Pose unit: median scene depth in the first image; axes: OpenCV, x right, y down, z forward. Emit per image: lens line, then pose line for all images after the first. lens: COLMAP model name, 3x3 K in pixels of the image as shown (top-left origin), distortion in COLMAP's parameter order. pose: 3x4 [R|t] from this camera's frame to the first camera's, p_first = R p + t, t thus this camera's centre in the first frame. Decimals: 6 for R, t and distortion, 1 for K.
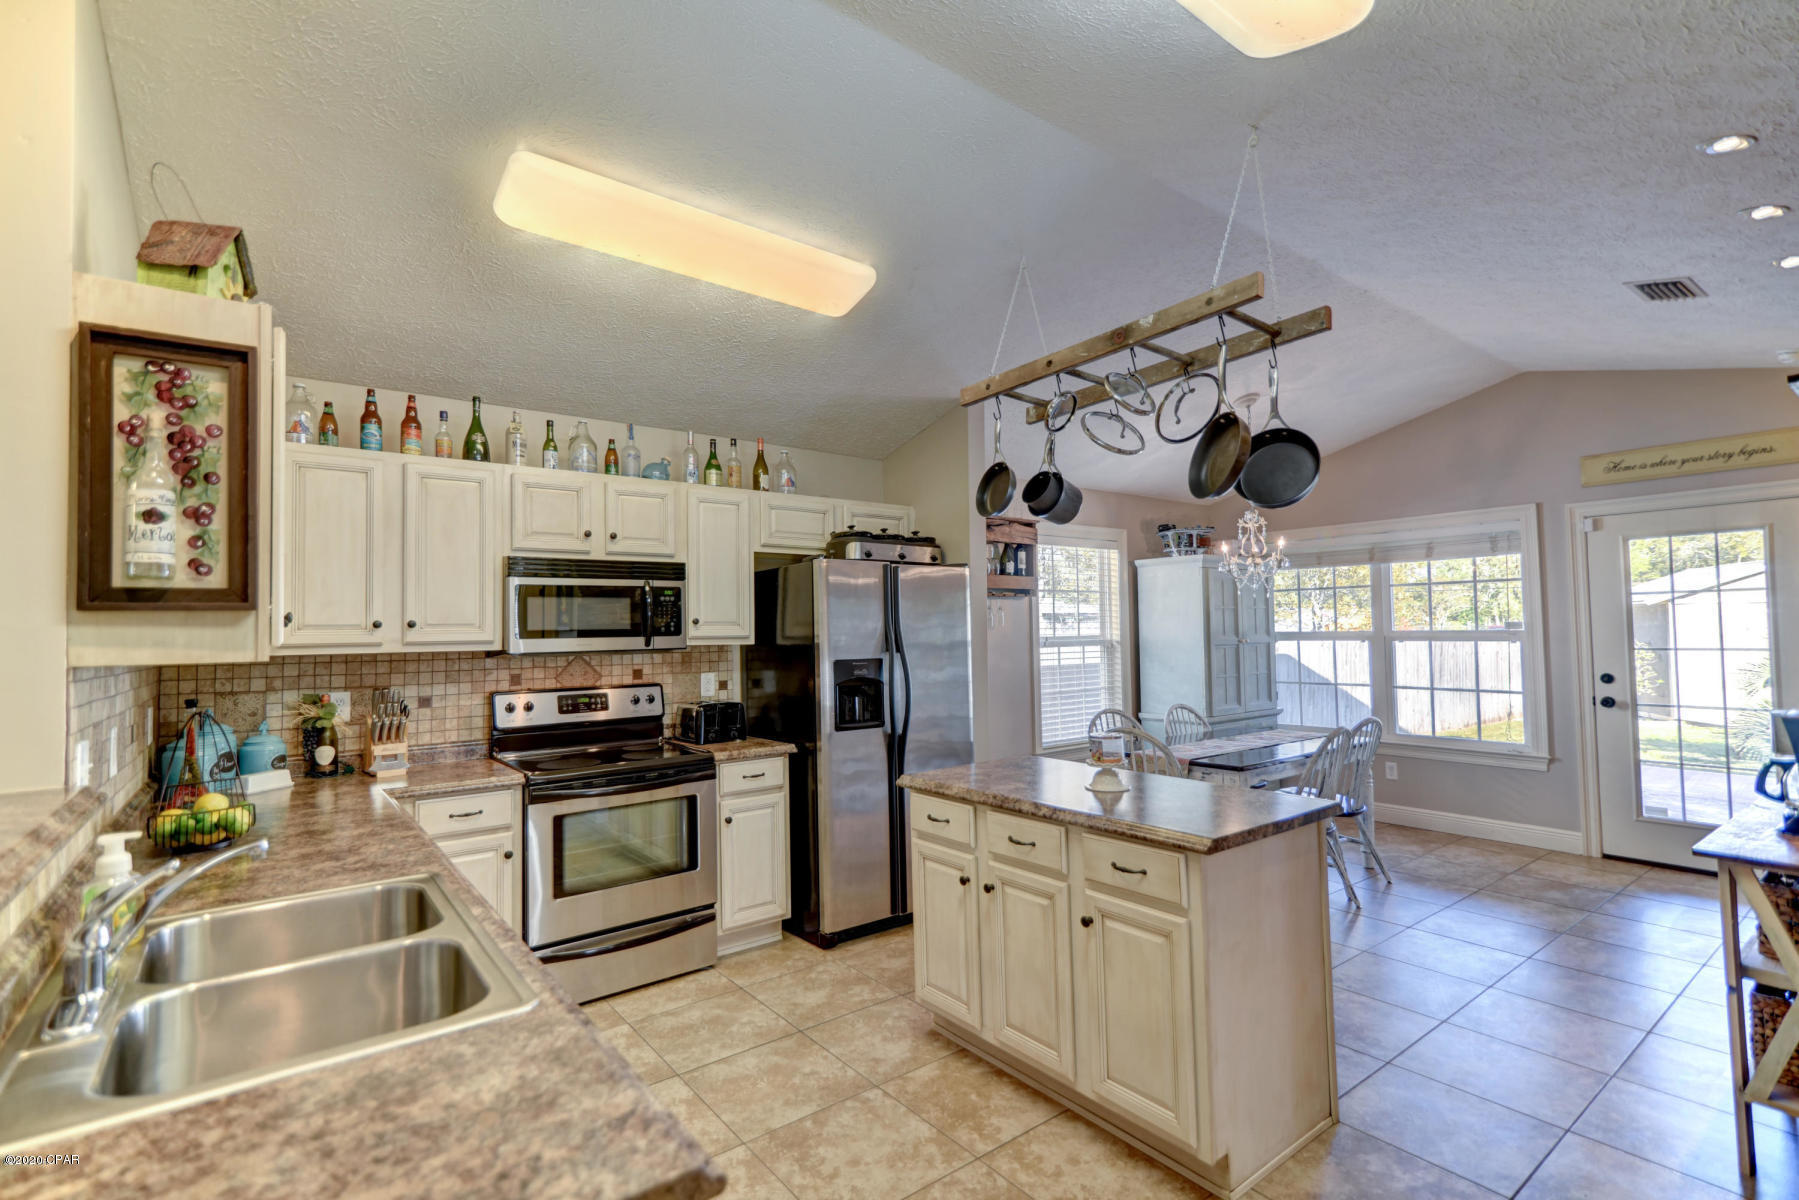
lens RADIAL K [[823.0, 0, 881.5], [0, 823.0, 603.1], [0, 0, 1]] dist [0.011188, -0.000262]
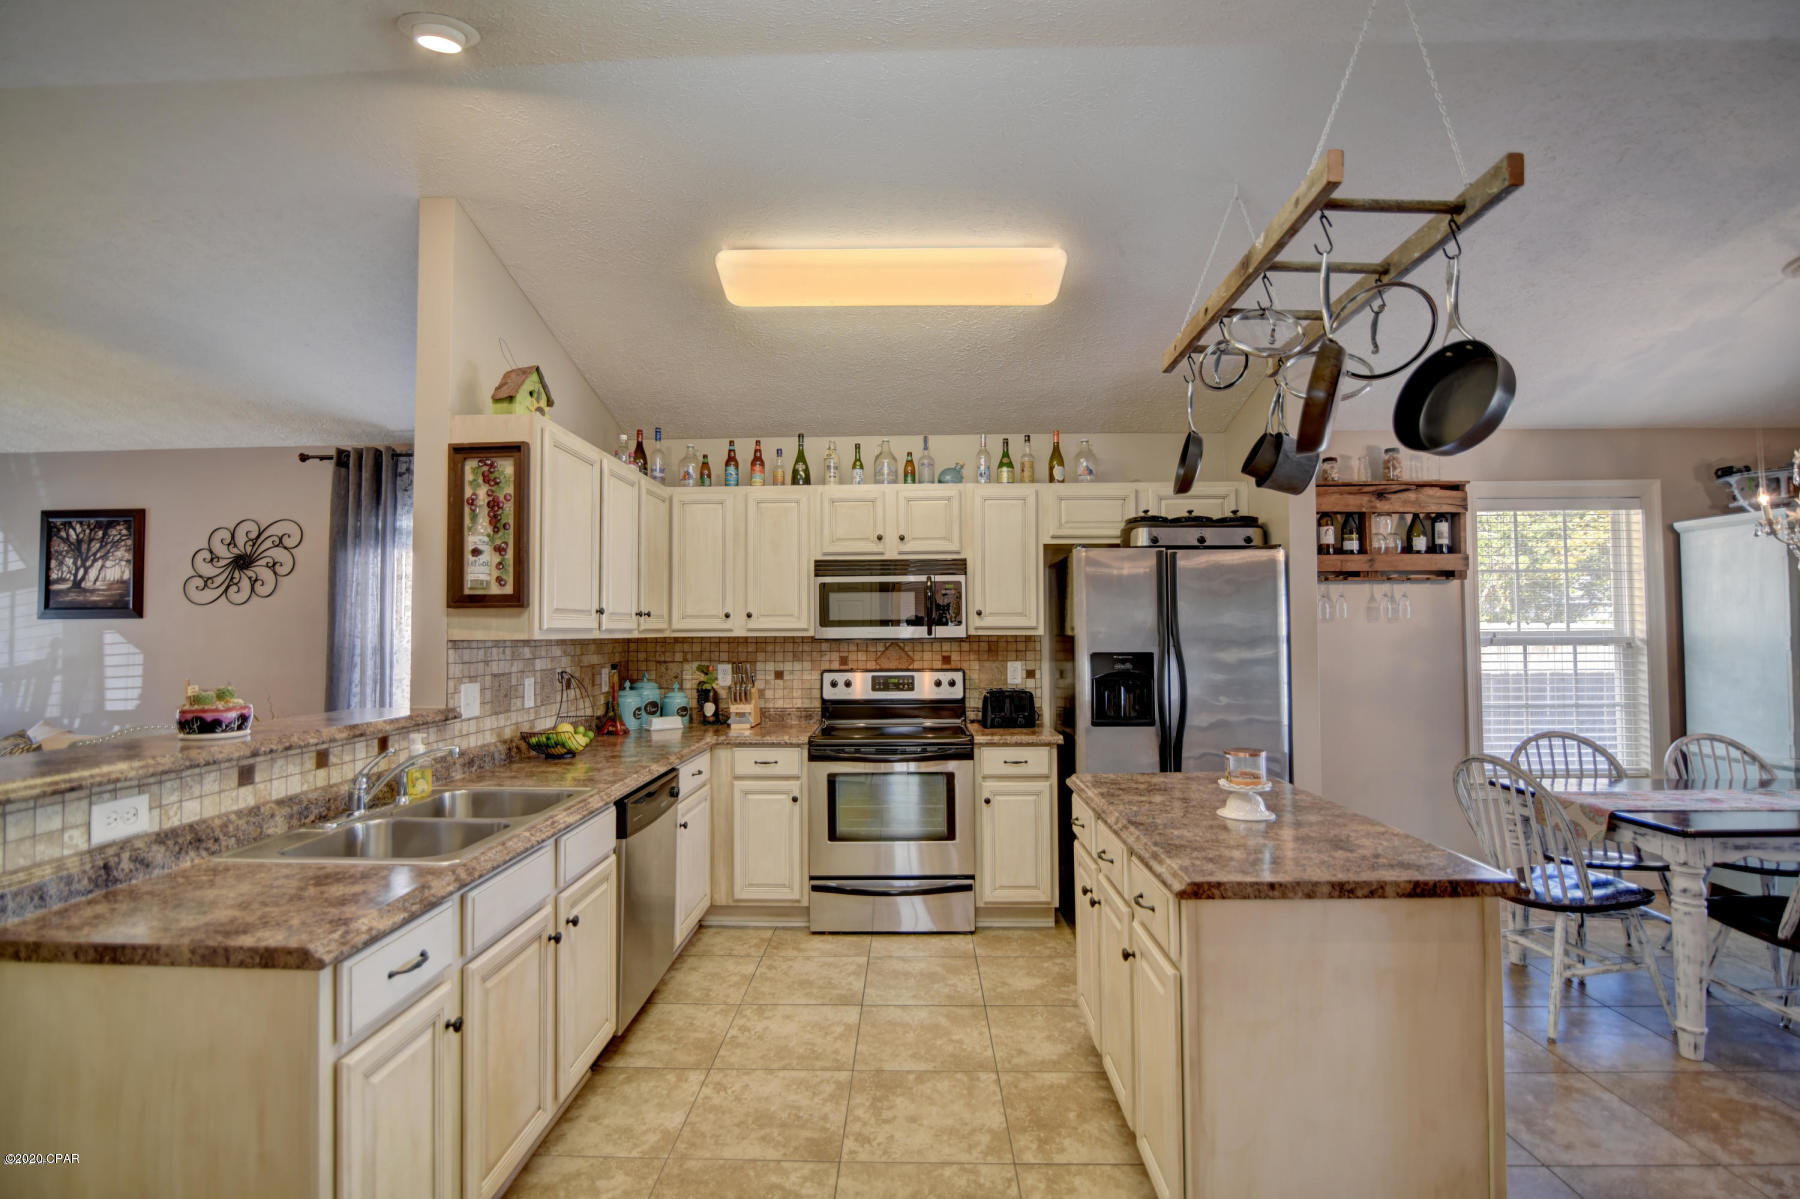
lens RADIAL K [[825.4, 0, 900.0], [0, 825.4, 599.5], [0, 0, 1]] dist [-0.017235, -0.000883]
pose [[0.782844, -0.009495, -0.622146, 0.393496], [0.015453, 0.999872, 0.004185, -0.000950], [0.622026, -0.012890, 0.782890, 0.106551]]
